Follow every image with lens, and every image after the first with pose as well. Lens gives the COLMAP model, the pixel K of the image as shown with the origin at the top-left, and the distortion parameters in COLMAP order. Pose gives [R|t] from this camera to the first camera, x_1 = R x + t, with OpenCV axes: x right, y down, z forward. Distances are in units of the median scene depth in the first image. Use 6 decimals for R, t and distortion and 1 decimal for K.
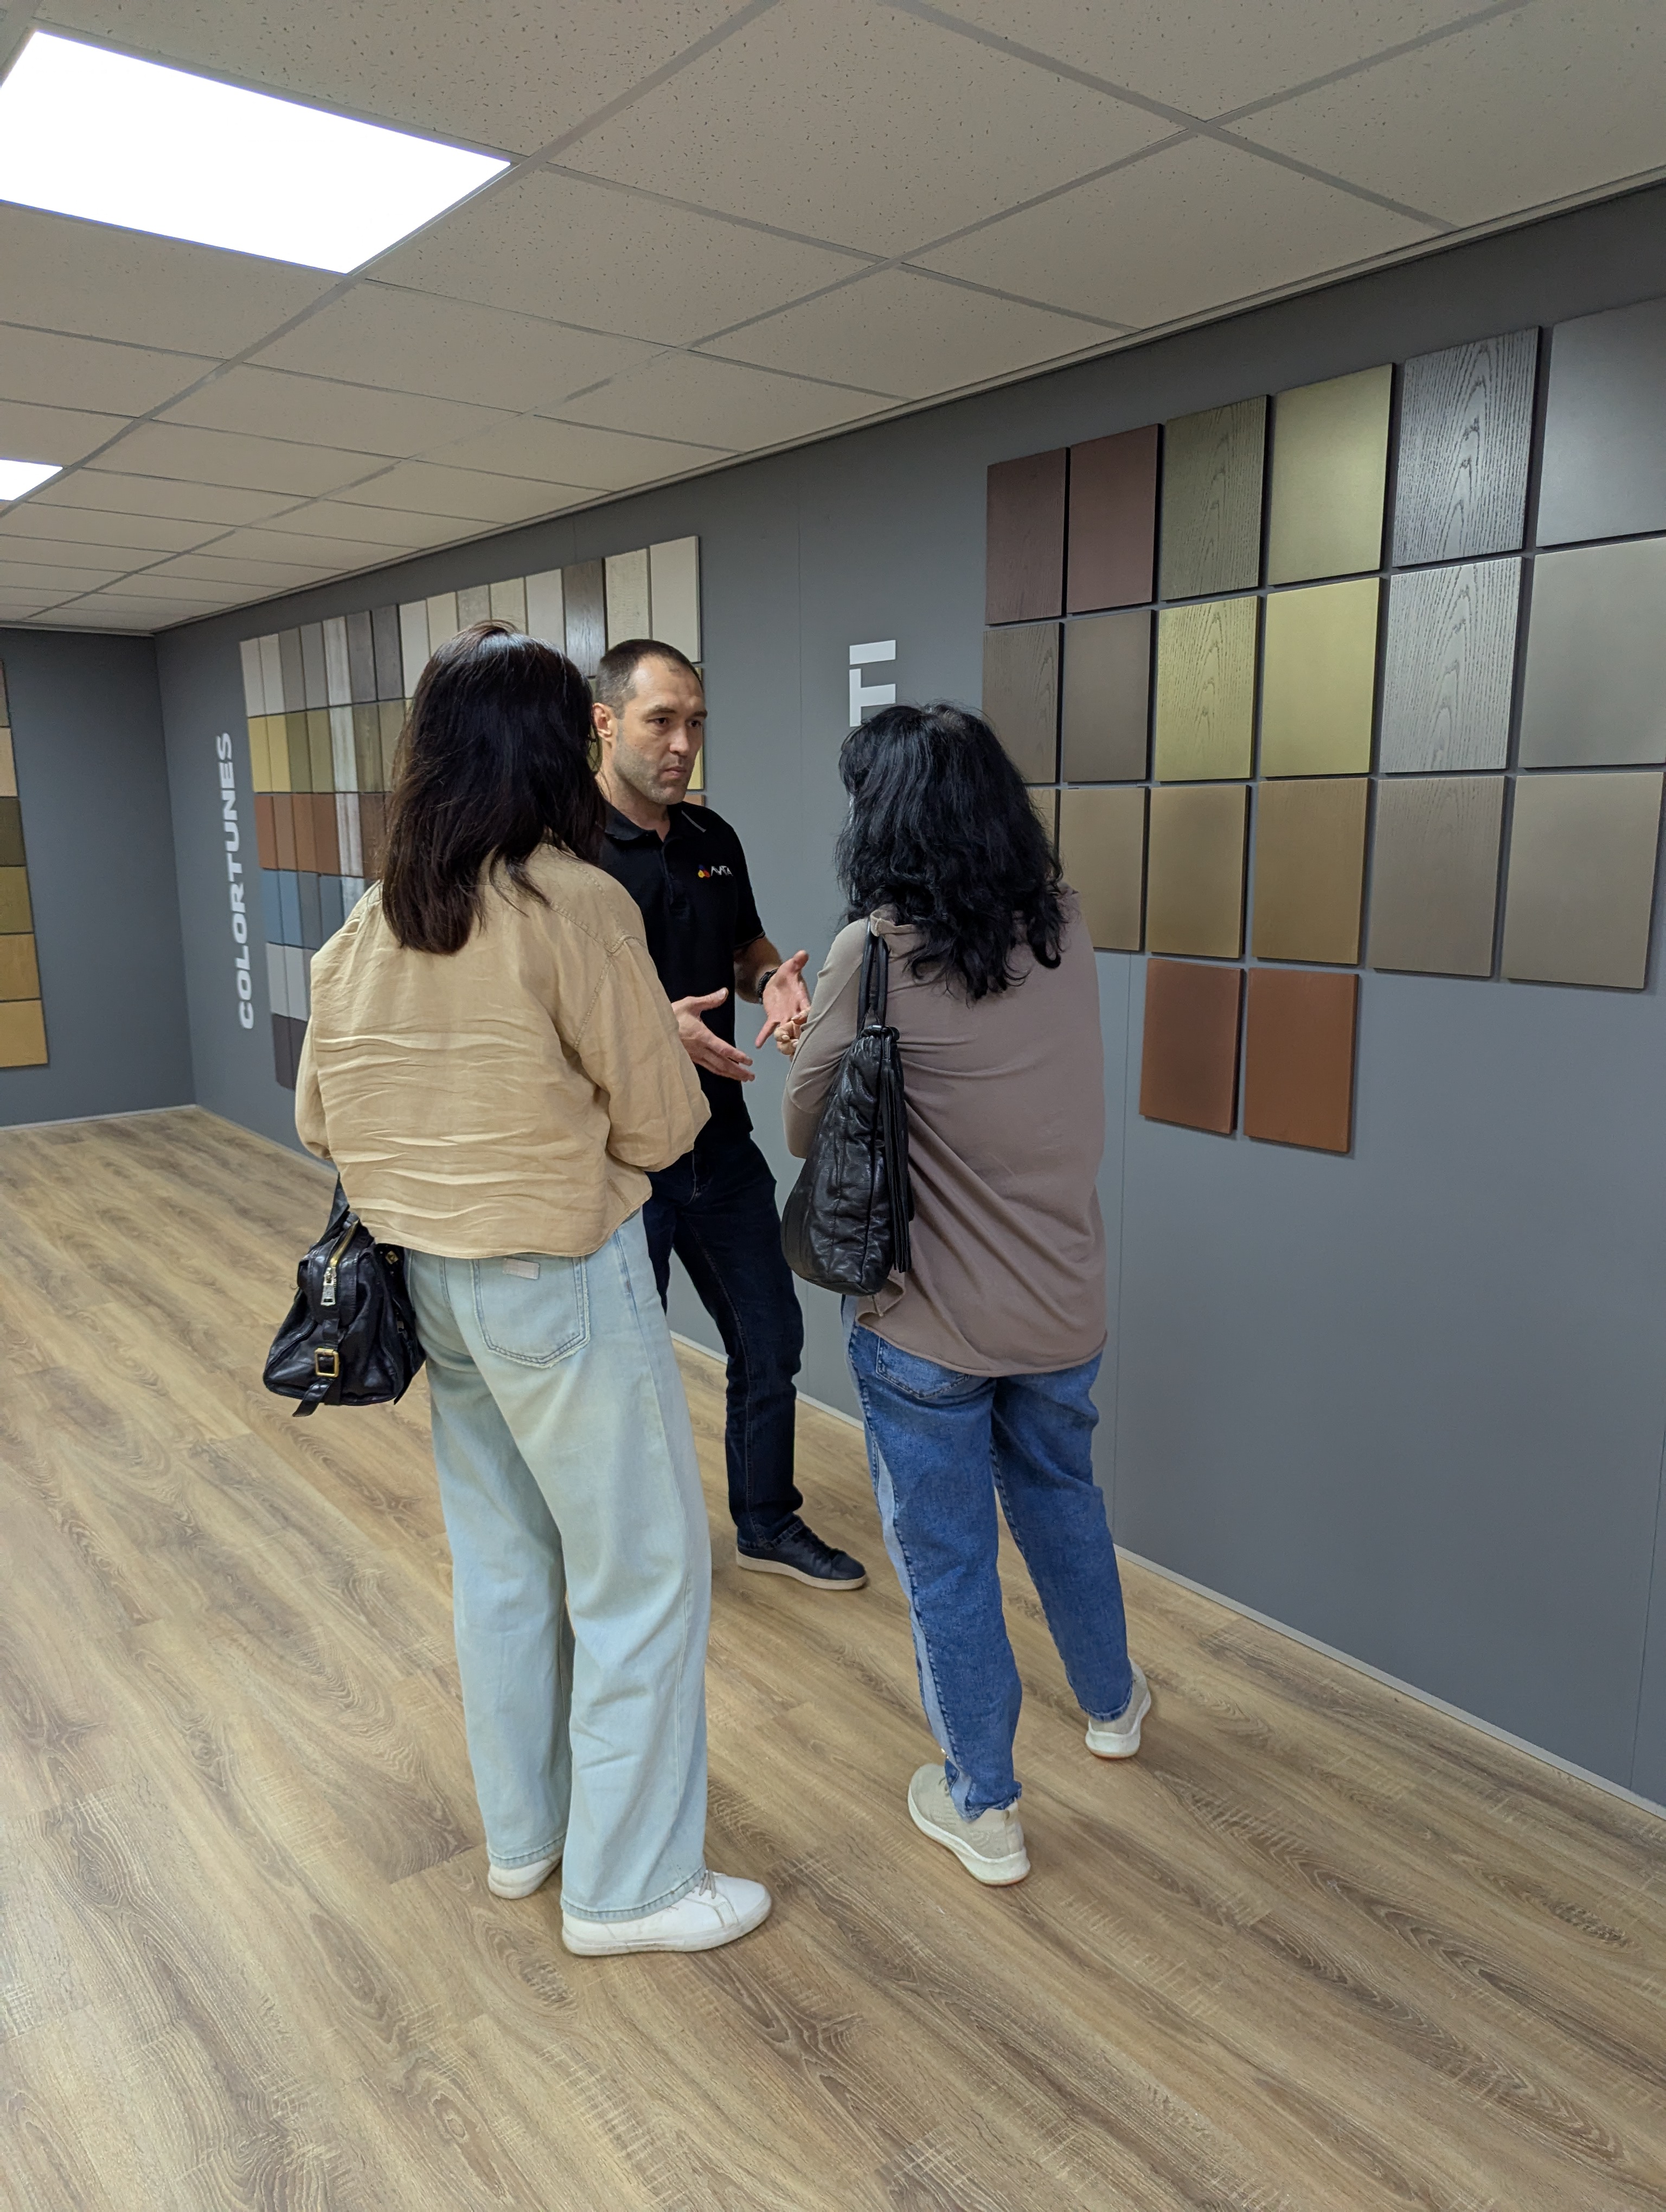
lens RADIAL K [[1553.0, 0, 833.0], [0, 1553.0, 1106.0], [0, 0, 1]] dist [0.063759, -0.052172]
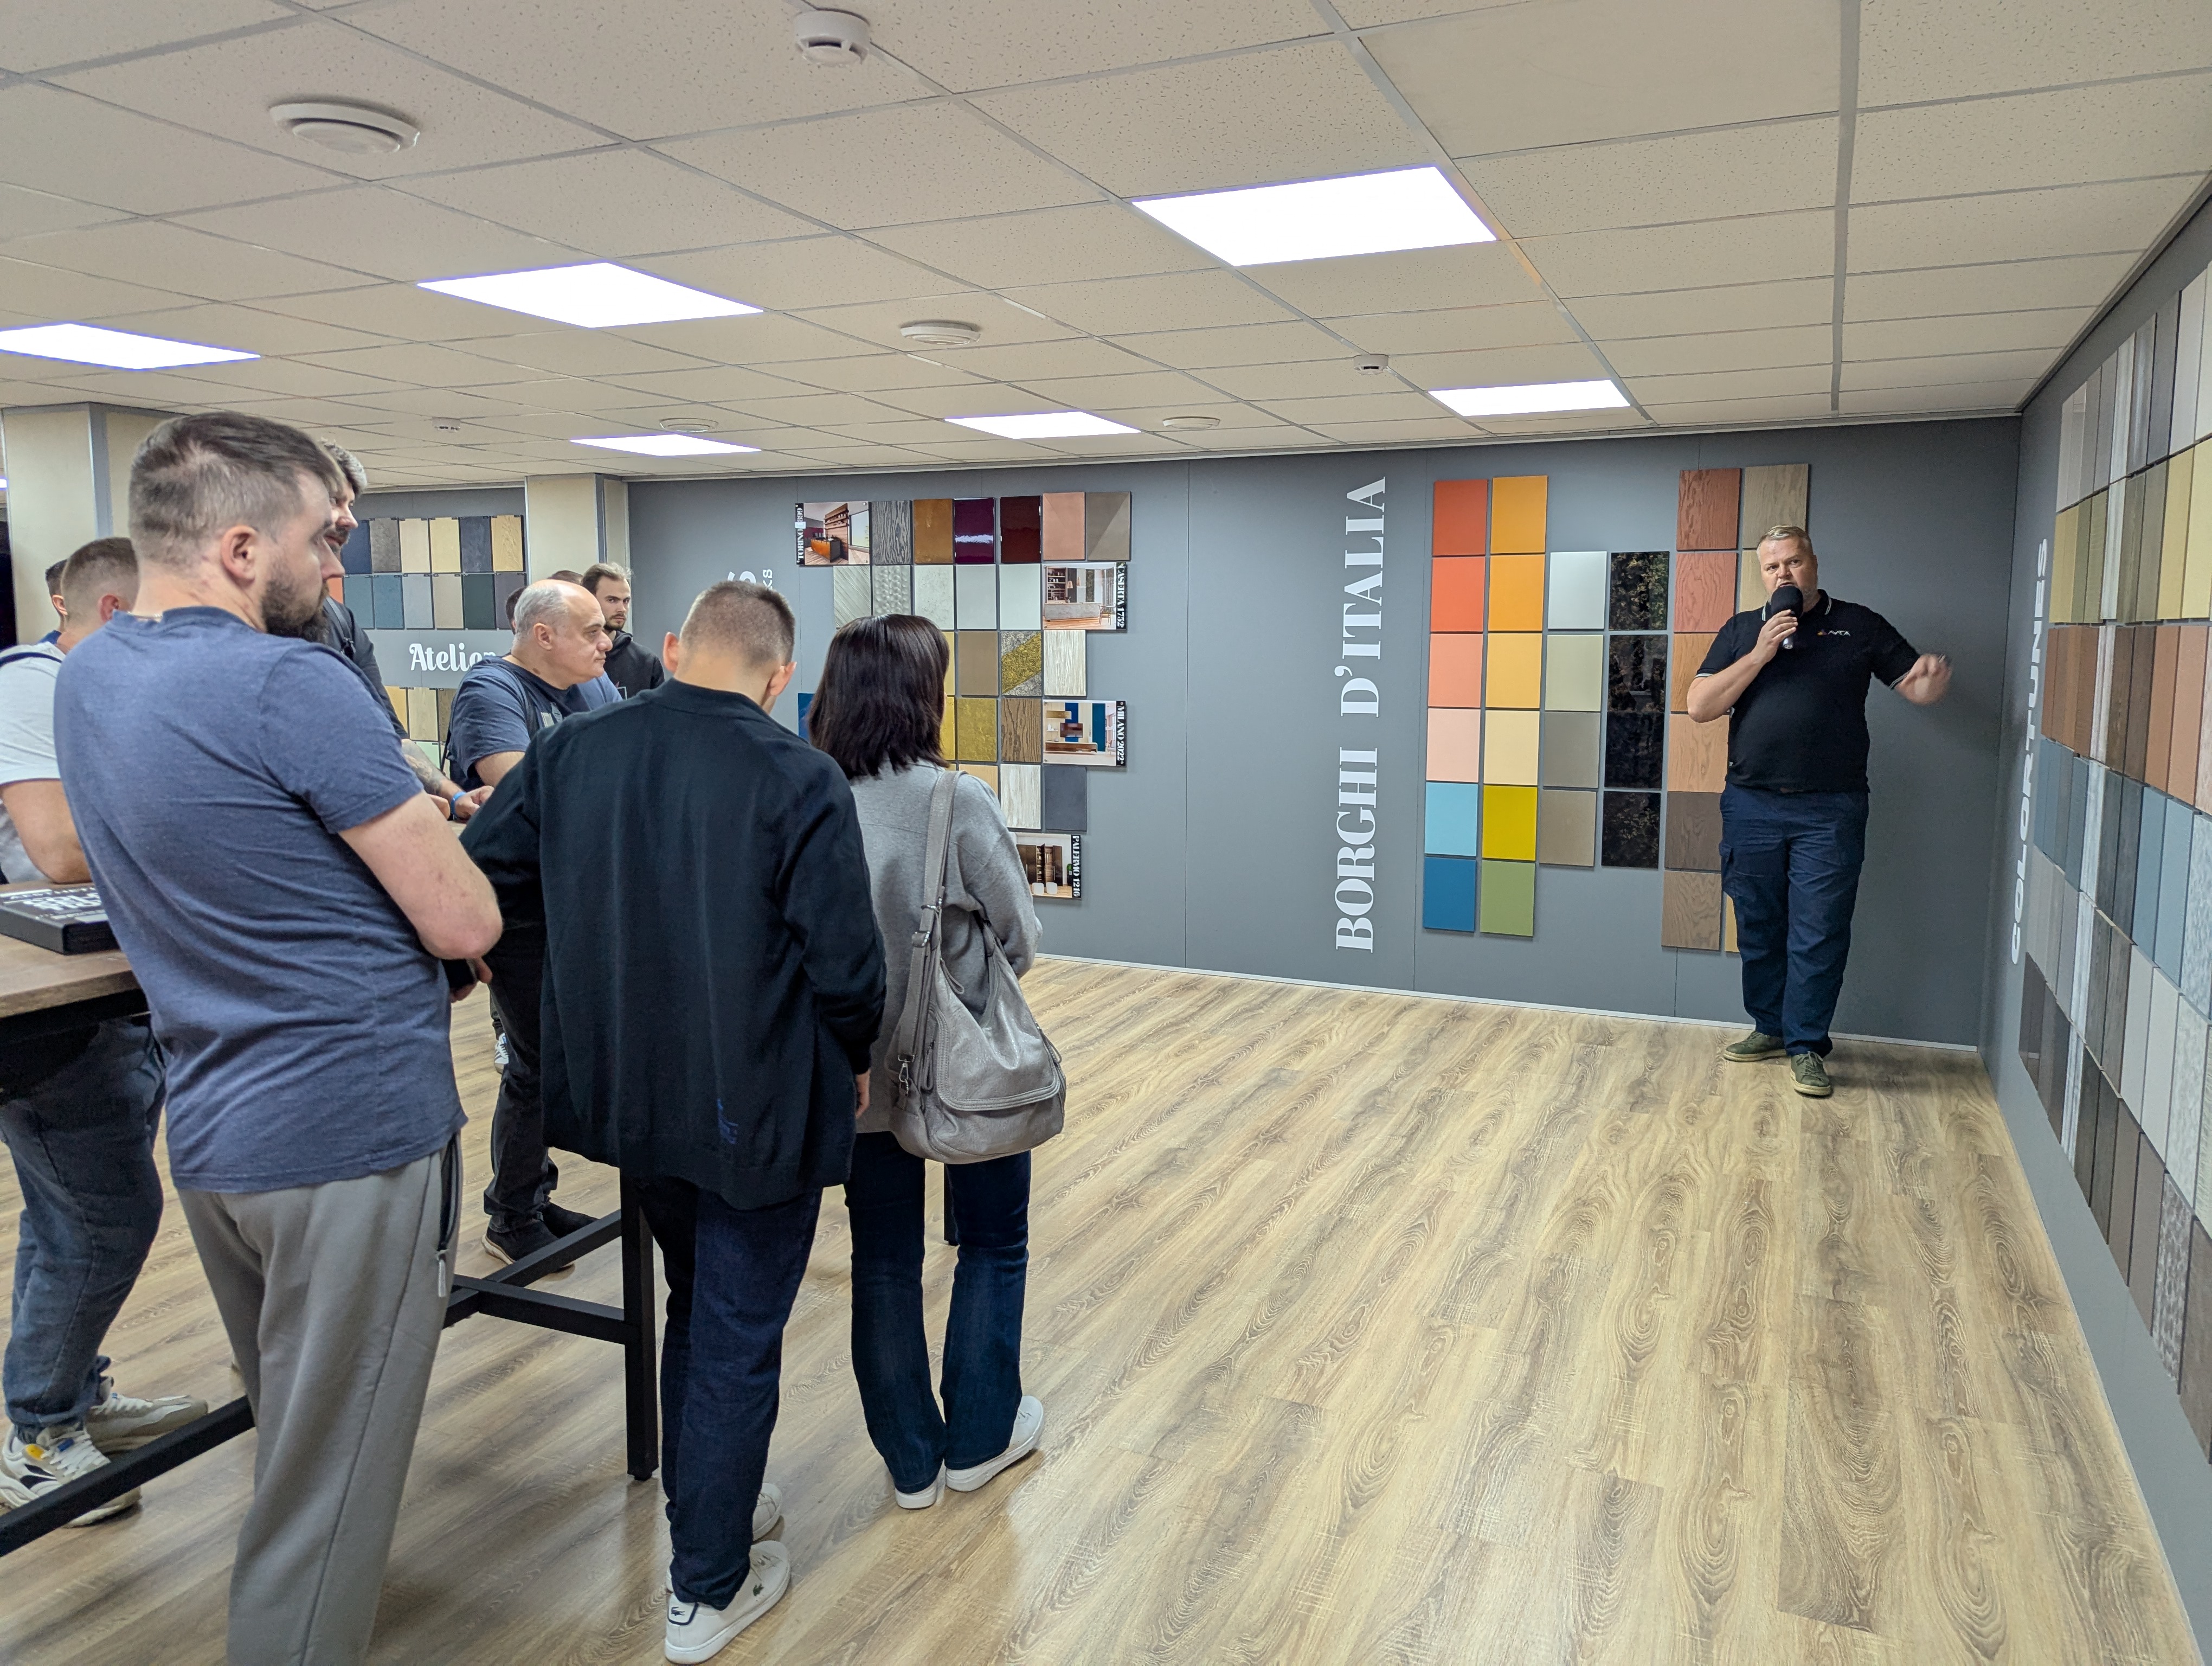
lens RADIAL K [[1553.0, 0, 1103.7], [0, 1553.0, 815.6], [0, 0, 1]] dist [0.063759, -0.052172]
pose [[0.457971, 0.108479, -0.882324, 0.051964], [-0.169180, 0.985023, 0.033292, -0.076927], [0.872720, 0.134025, 0.469464, 0.357949]]
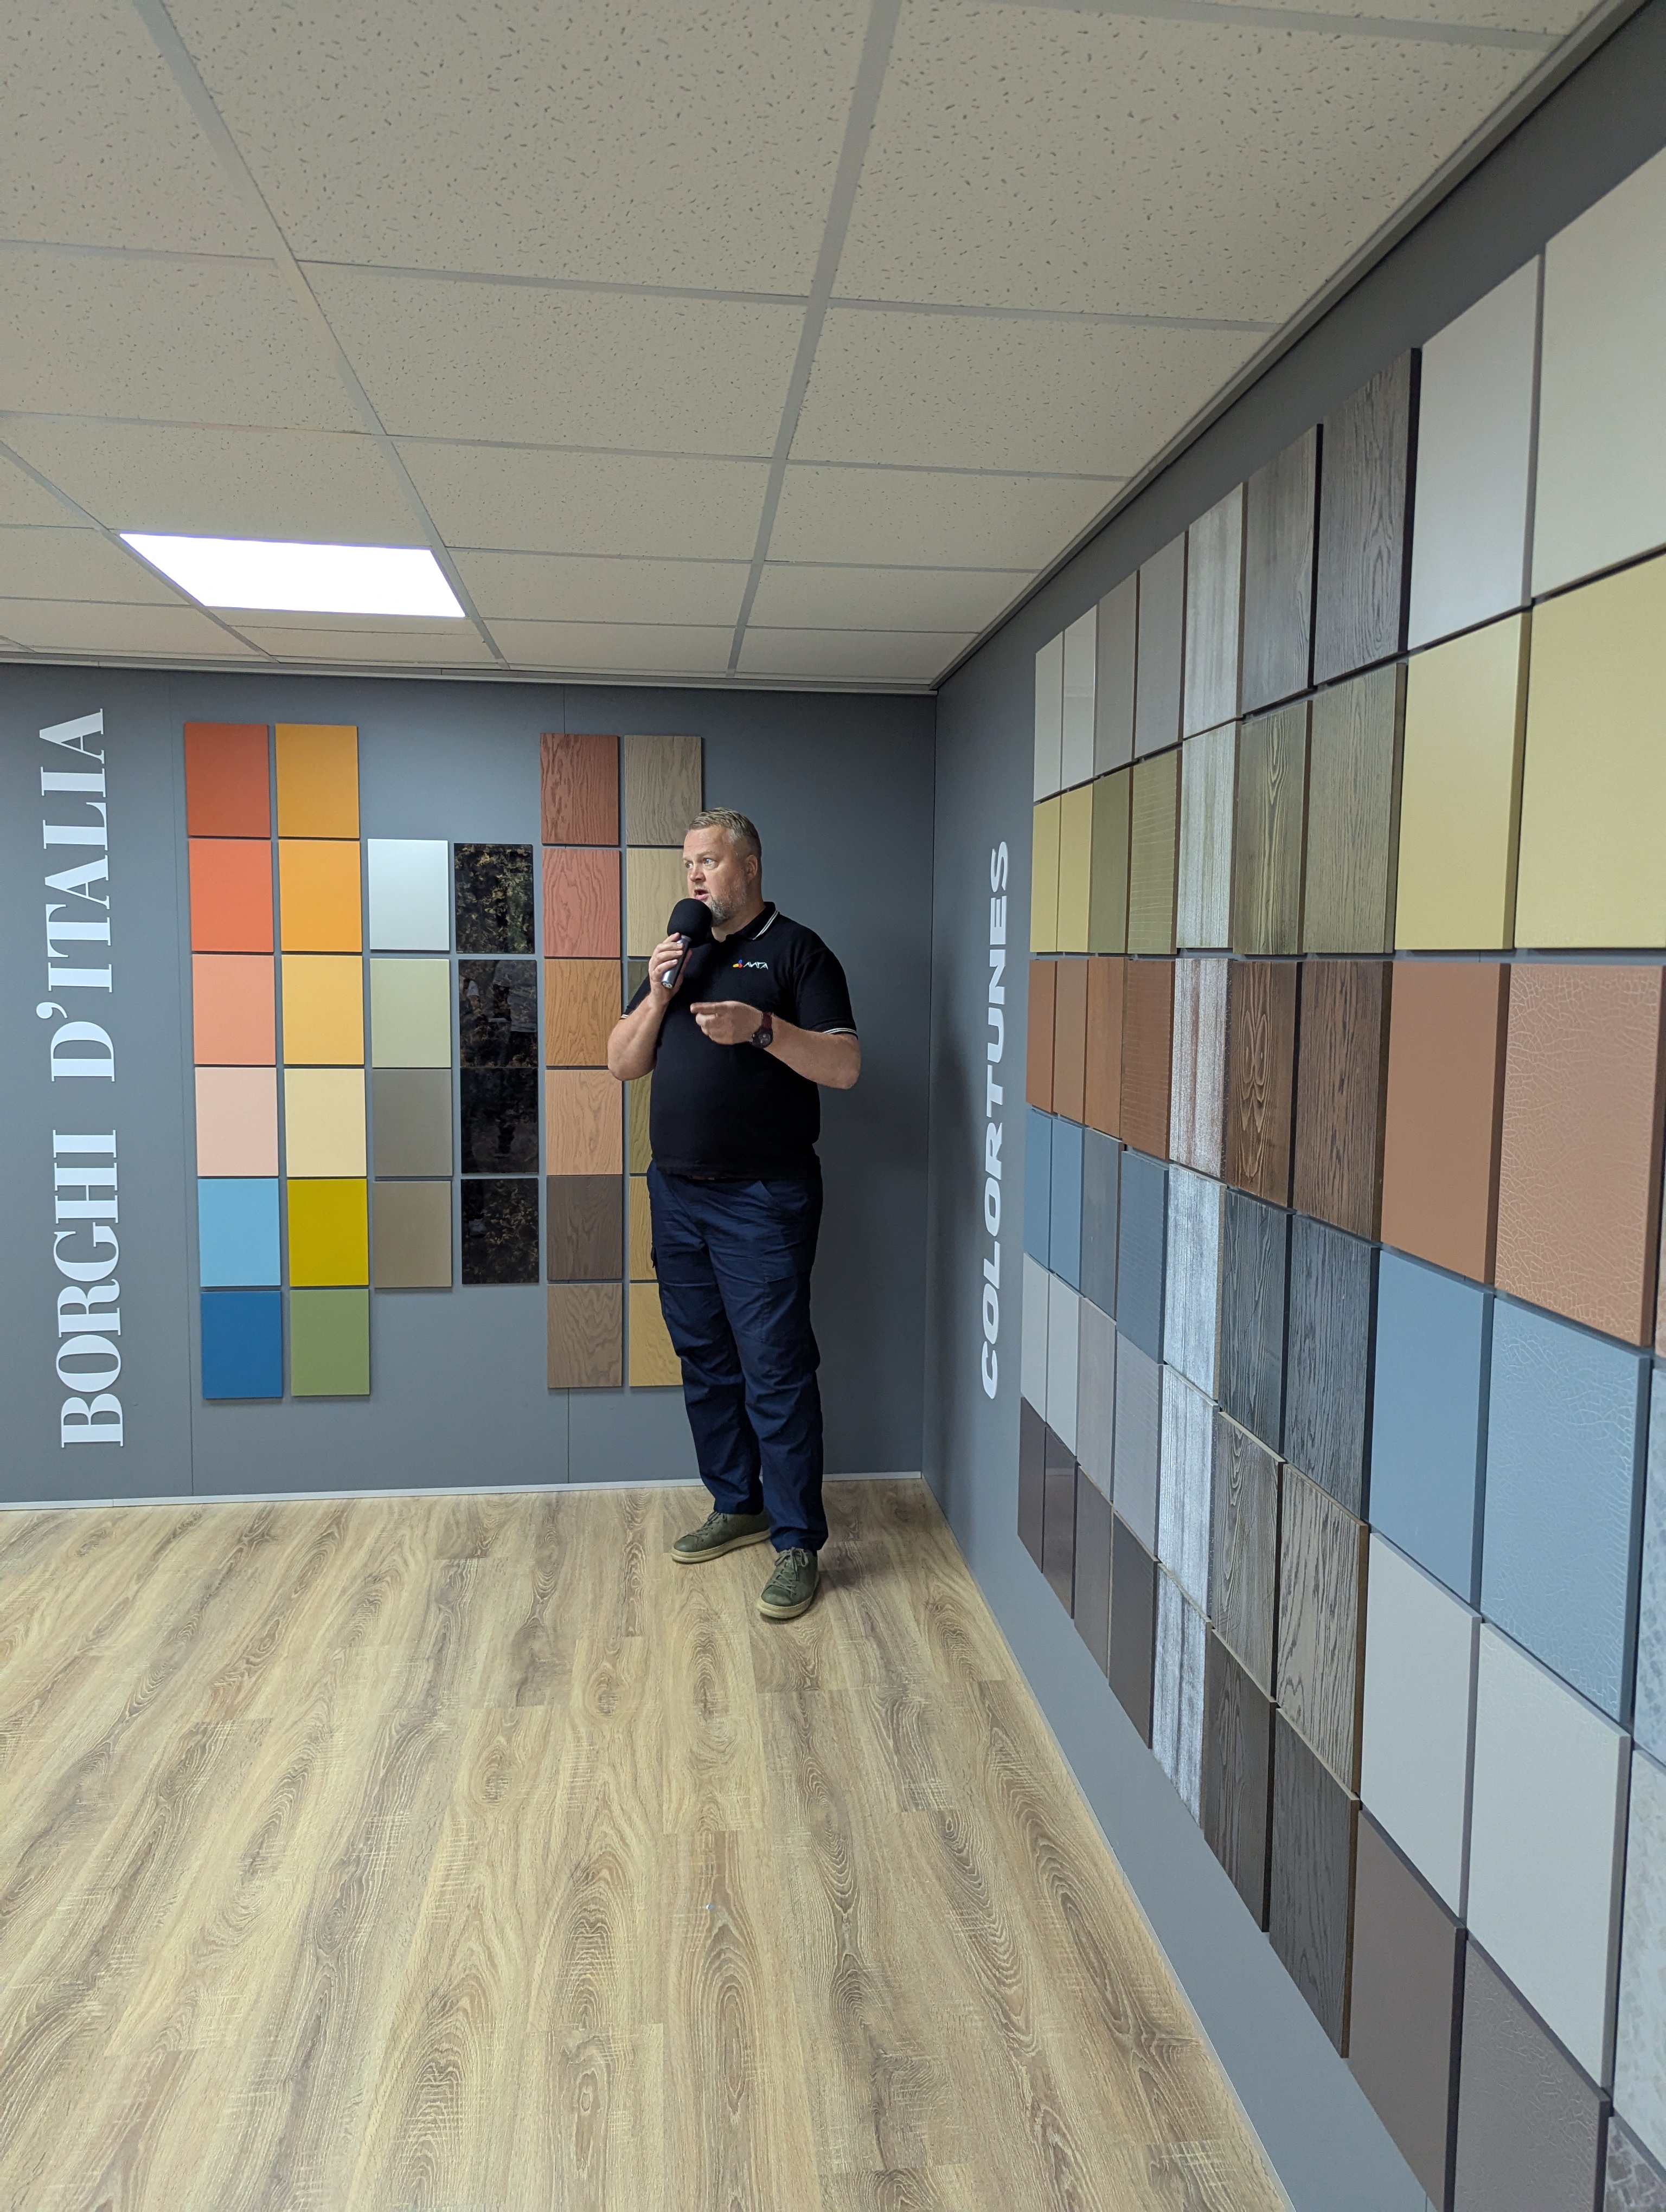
lens RADIAL K [[1540.1, 0, 833.0], [0, 1540.1, 1106.0], [0, 0, 1]] dist [0.044903, -0.067835]
pose [[0.848764, 0.063941, -0.524892, -0.172575], [-0.114360, 0.991365, -0.064158, -0.119777], [0.516257, 0.114482, 0.848748, 0.589198]]
